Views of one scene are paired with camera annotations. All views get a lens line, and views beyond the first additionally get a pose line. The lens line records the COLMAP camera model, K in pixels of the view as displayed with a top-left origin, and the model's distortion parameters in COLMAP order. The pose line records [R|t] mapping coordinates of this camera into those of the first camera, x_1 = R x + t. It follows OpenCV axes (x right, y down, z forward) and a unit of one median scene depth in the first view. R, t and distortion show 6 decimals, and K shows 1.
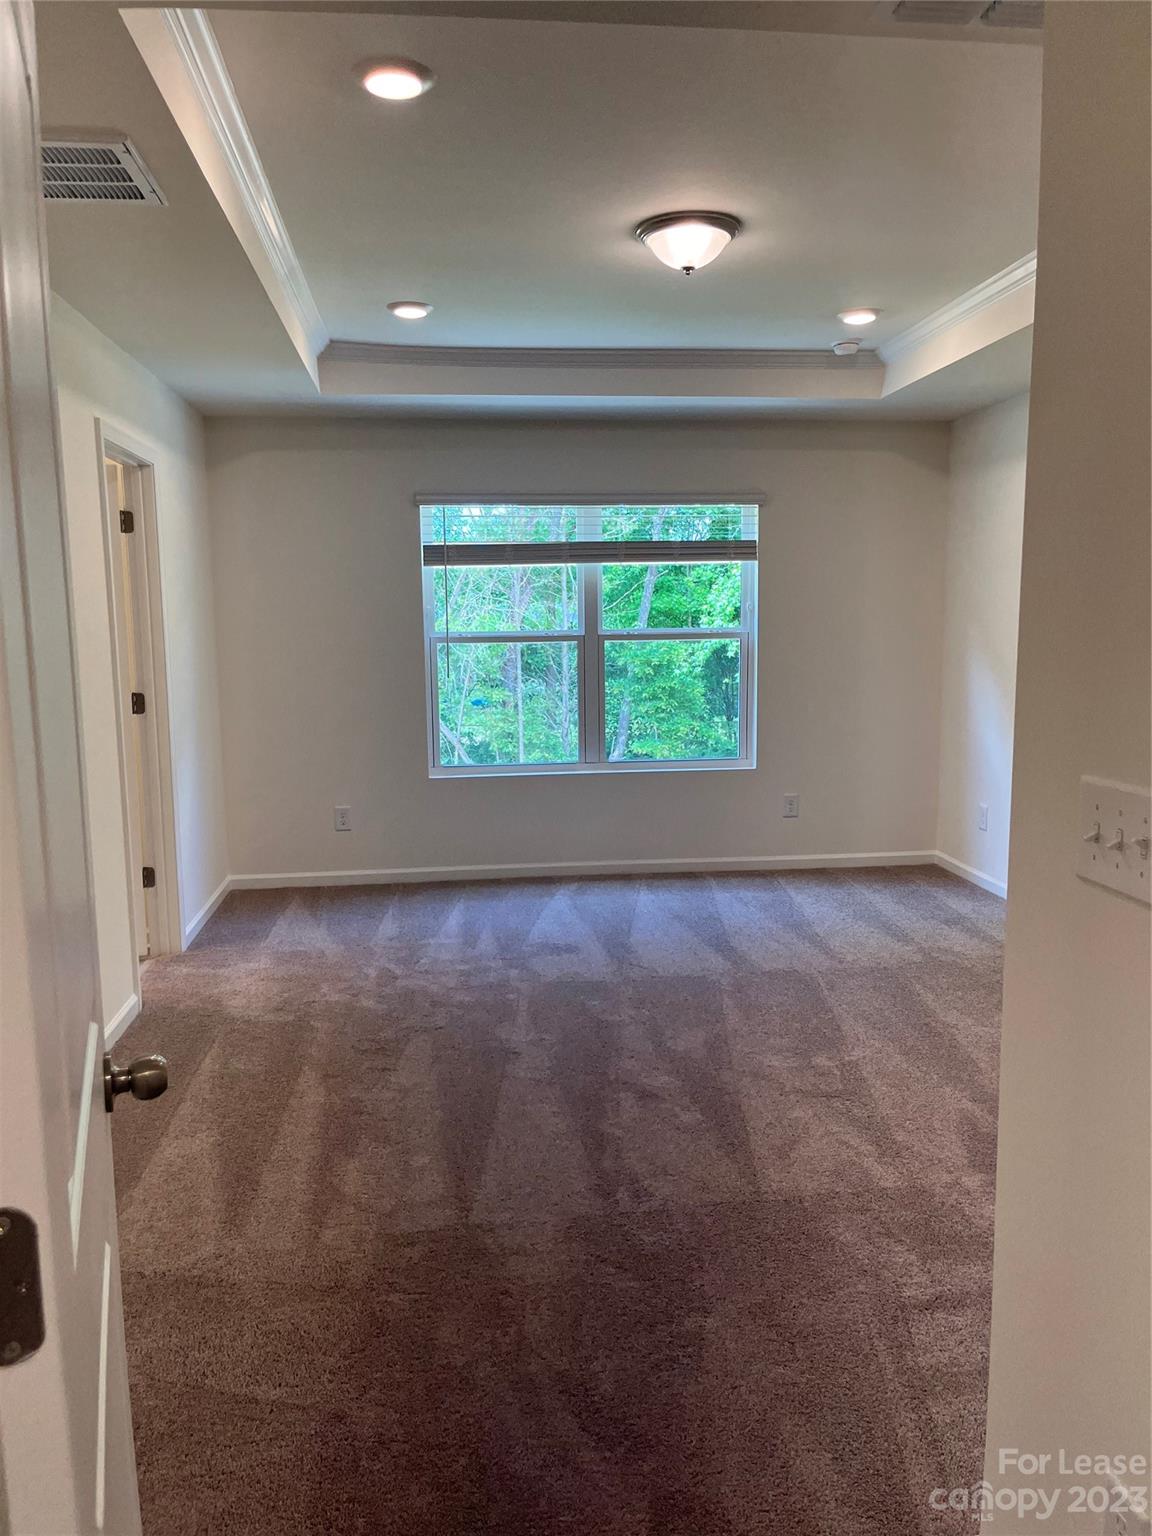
lens RADIAL K [[1188.5, 0, 562.7], [0, 1188.5, 789.7], [0, 0, 1]] dist [0.015774, -0.046050]
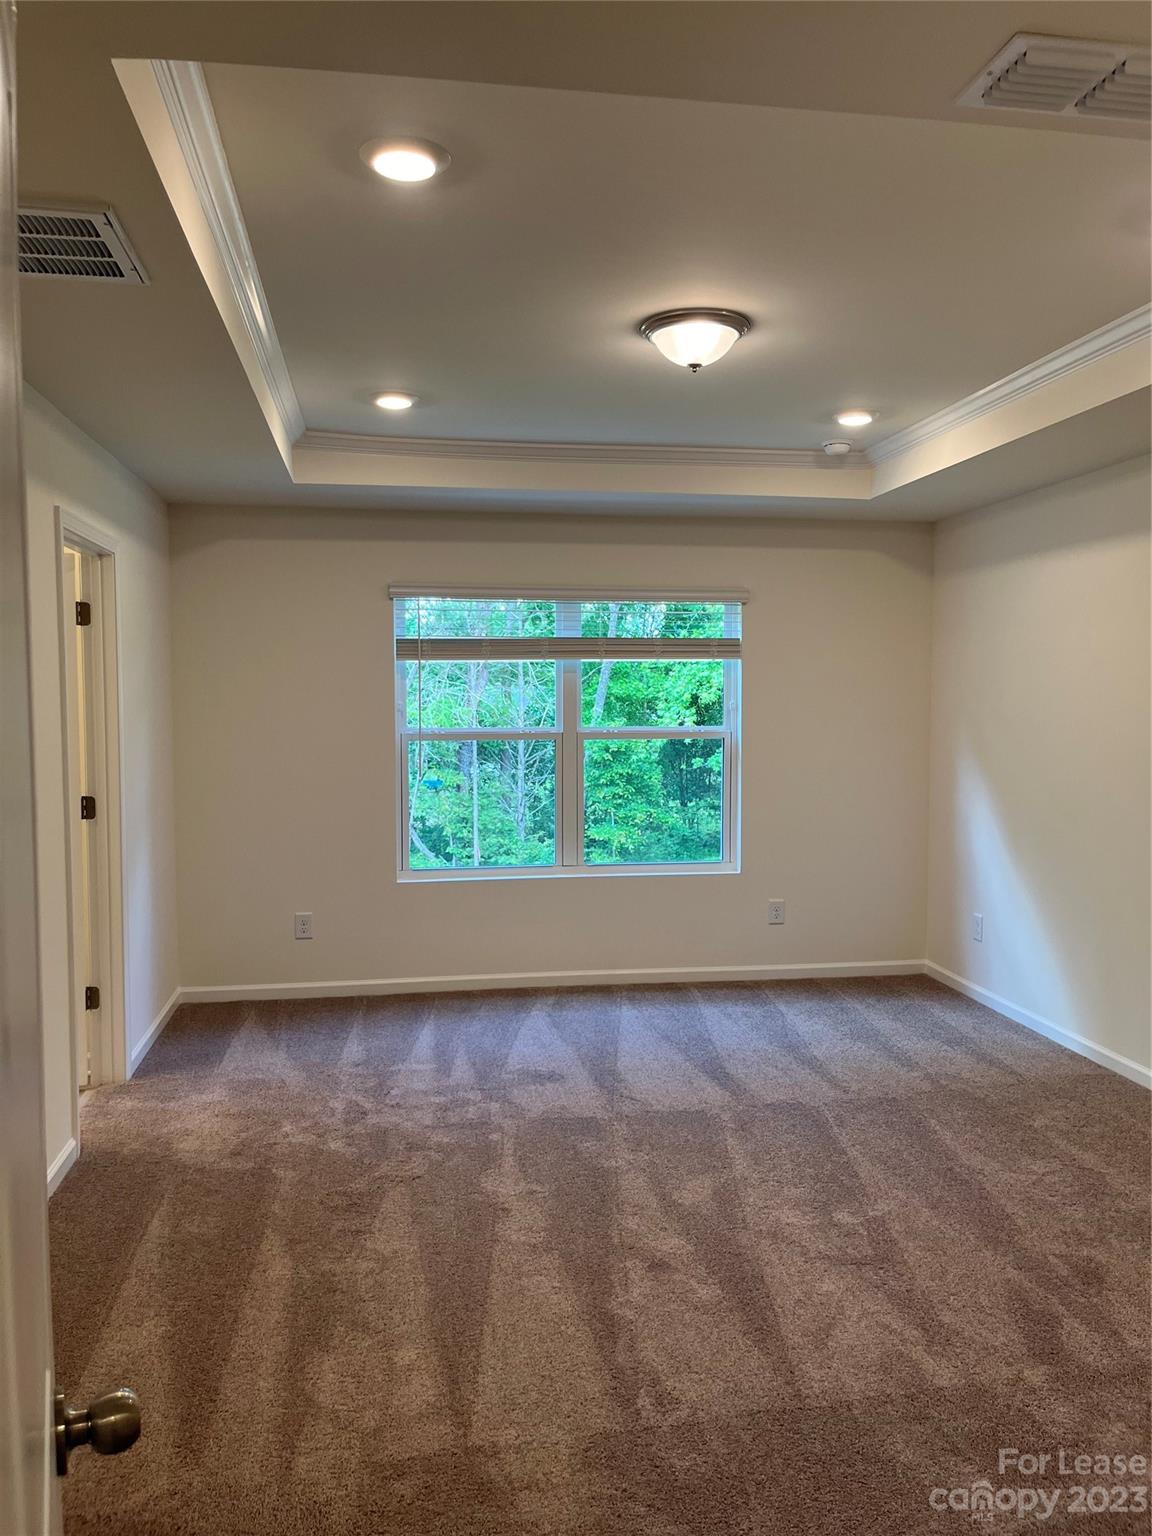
lens RADIAL K [[1188.5, 0, 572.1], [0, 1188.5, 772.5], [0, 0, 1]] dist [0.015774, -0.046050]
pose [[0.998671, 0.009153, 0.050717, -0.031467], [-0.004981, 0.996639, -0.081770, -0.028304], [-0.051295, 0.081409, 0.995360, 0.065806]]
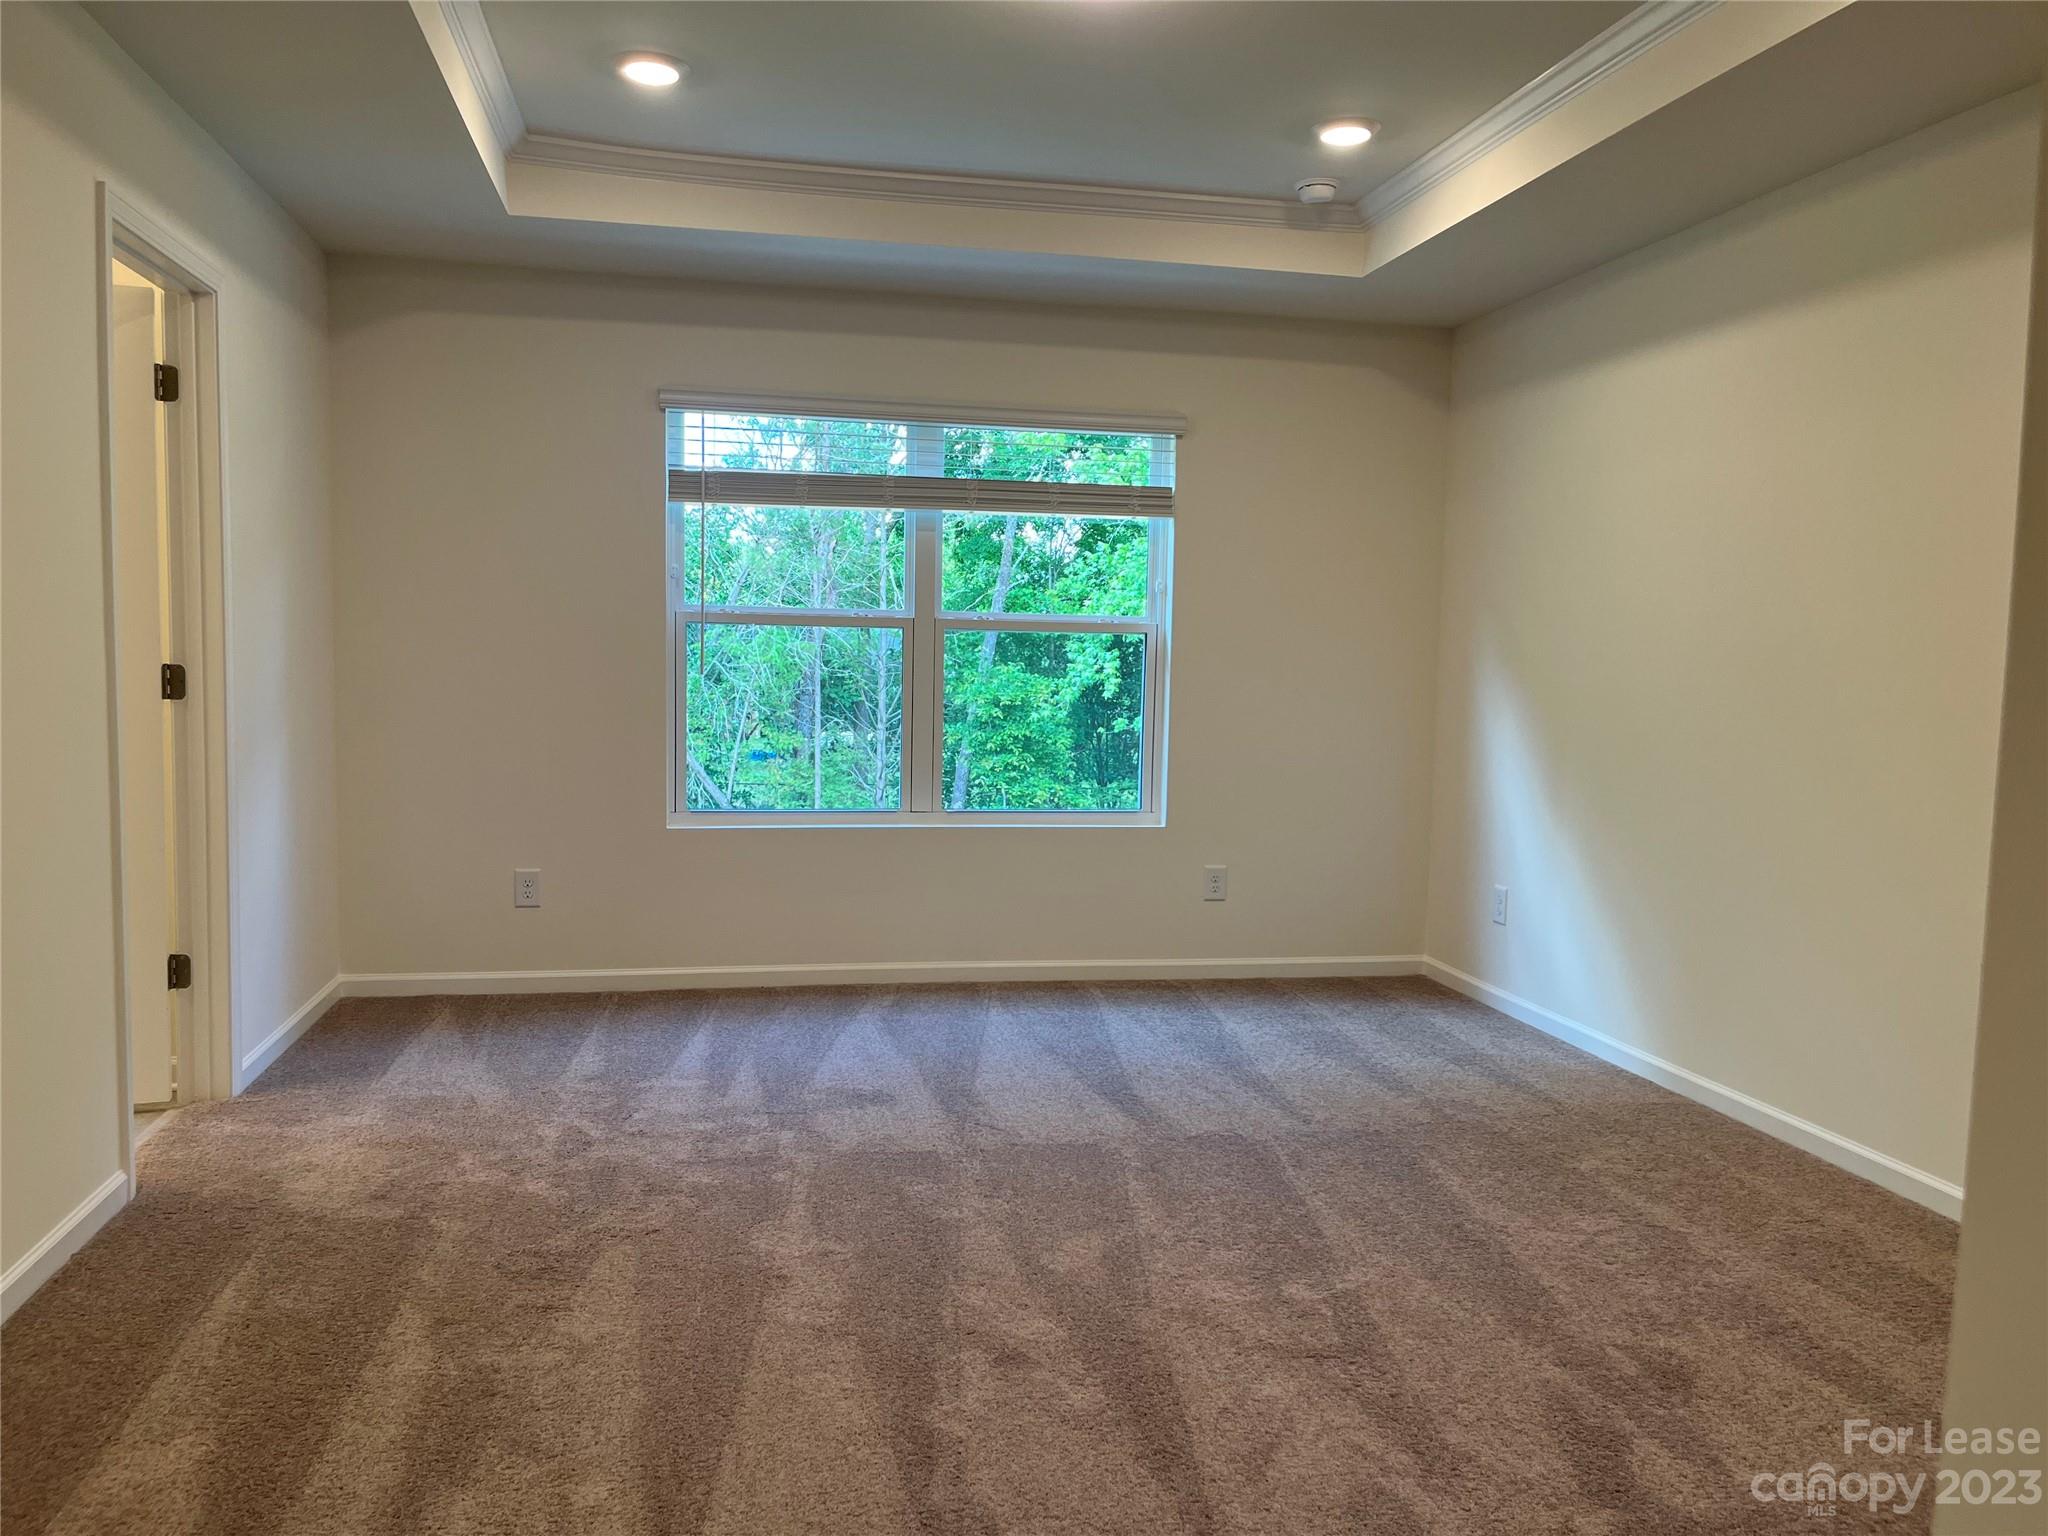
lens RADIAL K [[1584.7, 0, 1024.4], [0, 1584.7, 801.7], [0, 0, 1]] dist [0.015774, -0.046050]
pose [[0.995290, 0.025707, 0.093473, 0.000077], [-0.020948, 0.998451, -0.051539, 0.022078], [-0.094654, 0.049338, 0.994287, 0.171854]]
